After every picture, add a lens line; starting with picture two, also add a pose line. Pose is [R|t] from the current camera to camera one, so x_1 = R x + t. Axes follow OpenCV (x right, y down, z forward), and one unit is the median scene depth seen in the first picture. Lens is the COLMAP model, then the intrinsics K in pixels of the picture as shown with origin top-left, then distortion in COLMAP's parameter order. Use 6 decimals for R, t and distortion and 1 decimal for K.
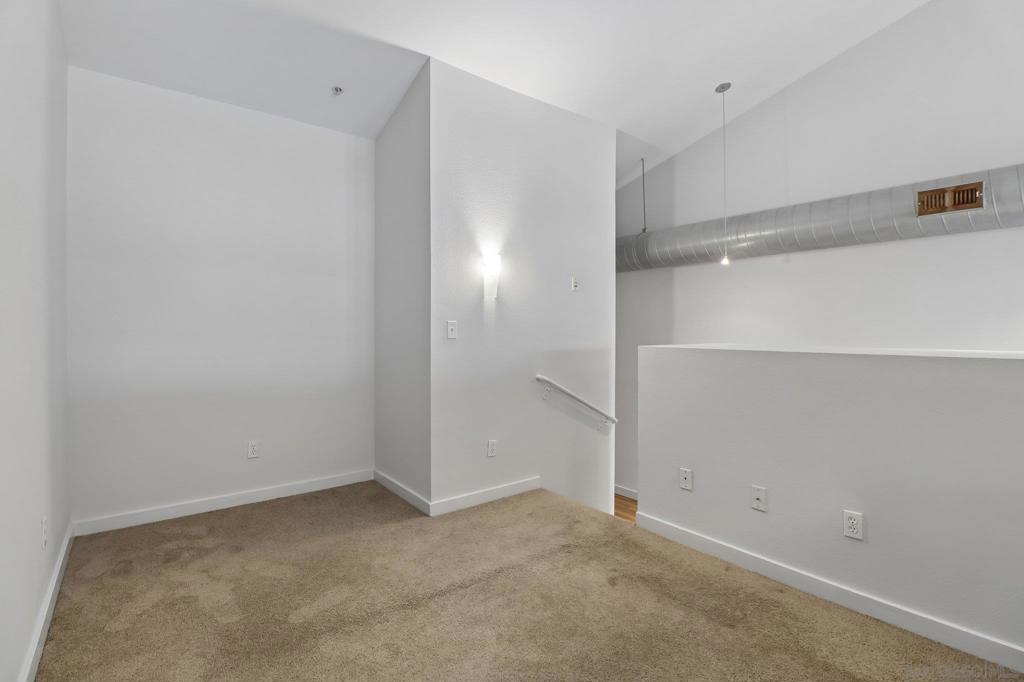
lens RADIAL K [[479.4, 0, 516.7], [0, 479.4, 327.6], [0, 0, 1]] dist [-0.003387, -0.010007]
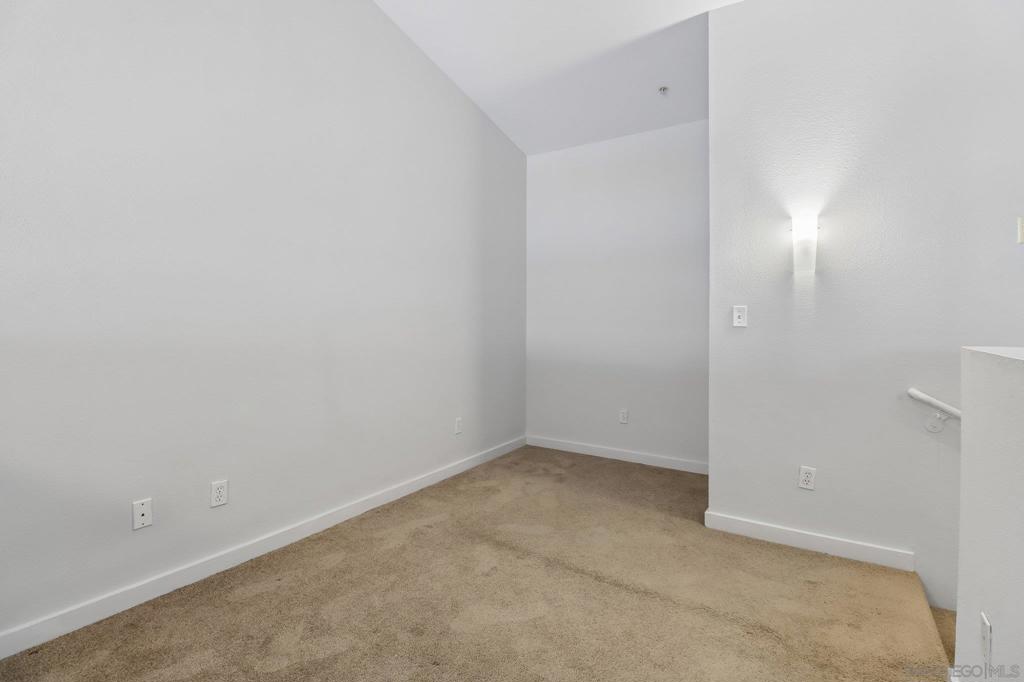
lens RADIAL K [[479.4, 0, 516.7], [0, 479.4, 327.6], [0, 0, 1]] dist [-0.003387, -0.010007]
pose [[0.333974, 0.019467, -0.942381, 0.550053], [0.001013, 0.999779, 0.021012, 0.006157], [0.942582, -0.007973, 0.333880, 0.385164]]
